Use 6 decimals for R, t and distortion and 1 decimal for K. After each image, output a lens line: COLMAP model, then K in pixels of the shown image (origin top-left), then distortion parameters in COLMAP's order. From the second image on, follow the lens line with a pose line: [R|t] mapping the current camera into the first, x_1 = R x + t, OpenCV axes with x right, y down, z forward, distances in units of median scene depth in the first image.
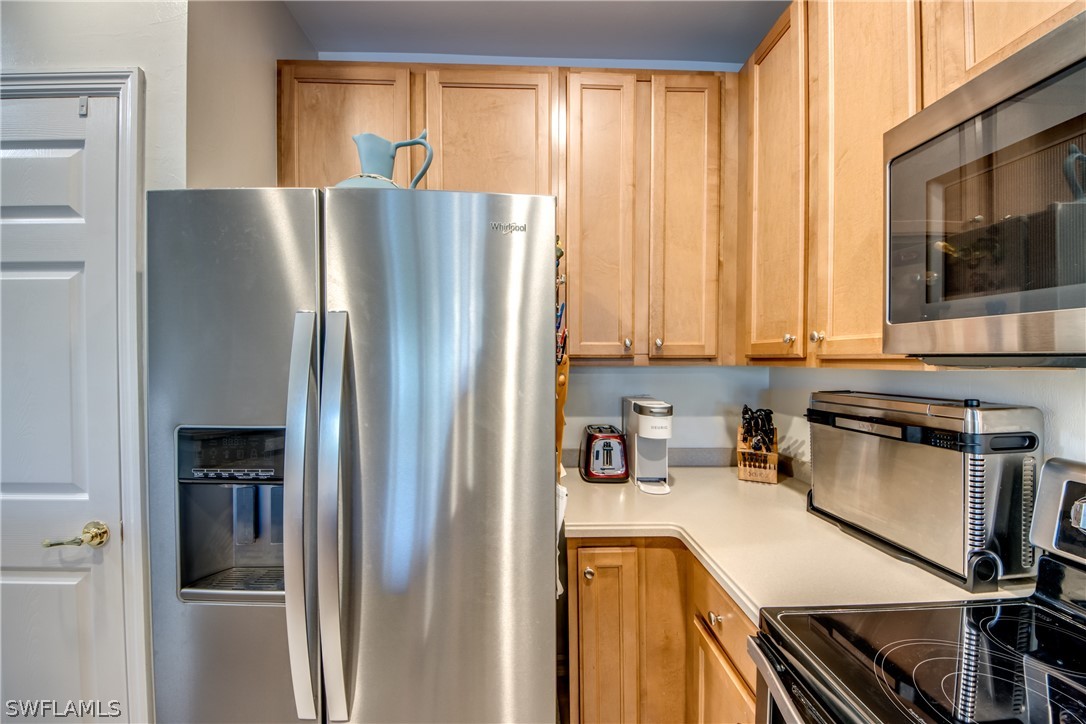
lens RADIAL K [[415.0, 0, 544.0], [0, 415.0, 364.0], [0, 0, 1]] dist [-0.001218, -0.007334]
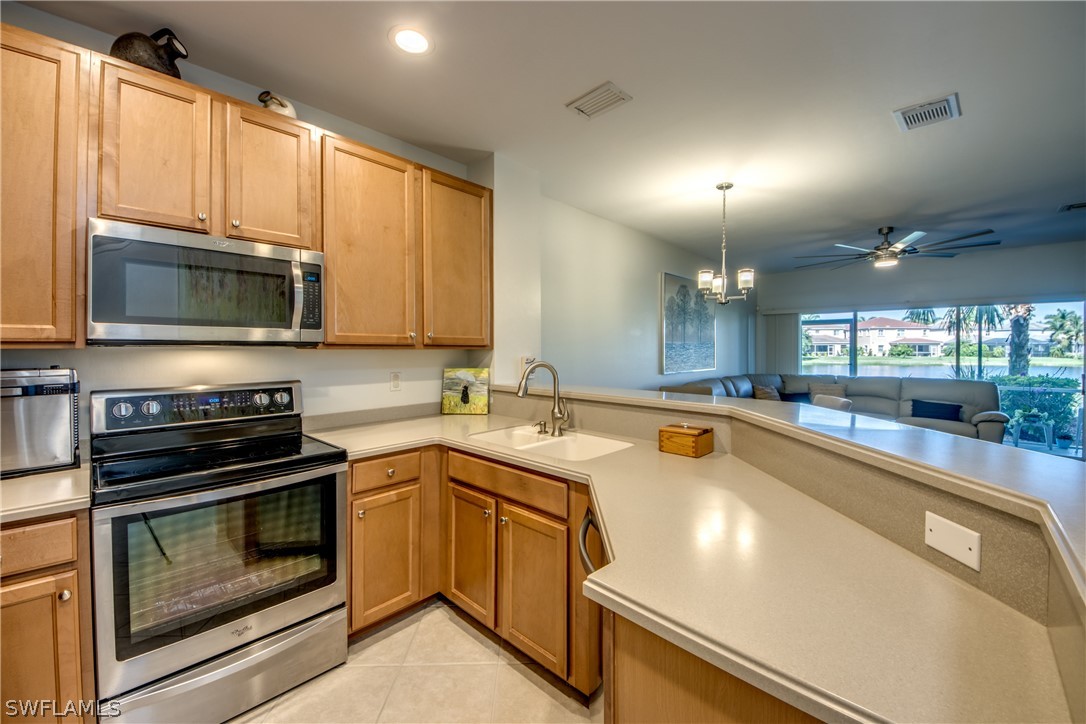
lens RADIAL K [[415.0, 0, 545.0], [0, 415.0, 353.1], [0, 0, 1]] dist [-0.001218, -0.007334]
pose [[-0.694294, -0.005222, 0.719672, -0.998019], [0.008823, 0.999837, 0.015767, 0.016749], [-0.719637, 0.017297, -0.694135, 0.444460]]
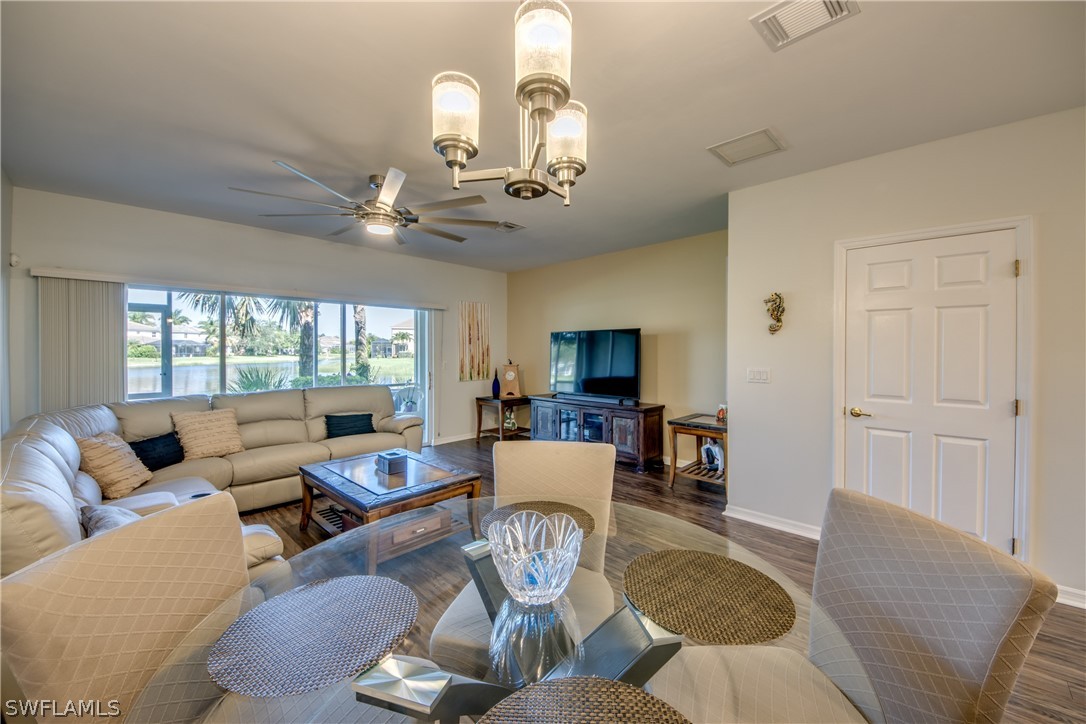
lens RADIAL K [[415.0, 0, 547.9], [0, 415.0, 351.2], [0, 0, 1]] dist [-0.001218, -0.007334]
pose [[-0.698497, 0.004076, -0.715602, 0.460731], [-0.006098, 0.999914, 0.011647, 0.024609], [0.715587, 0.012499, -0.698411, -1.451456]]
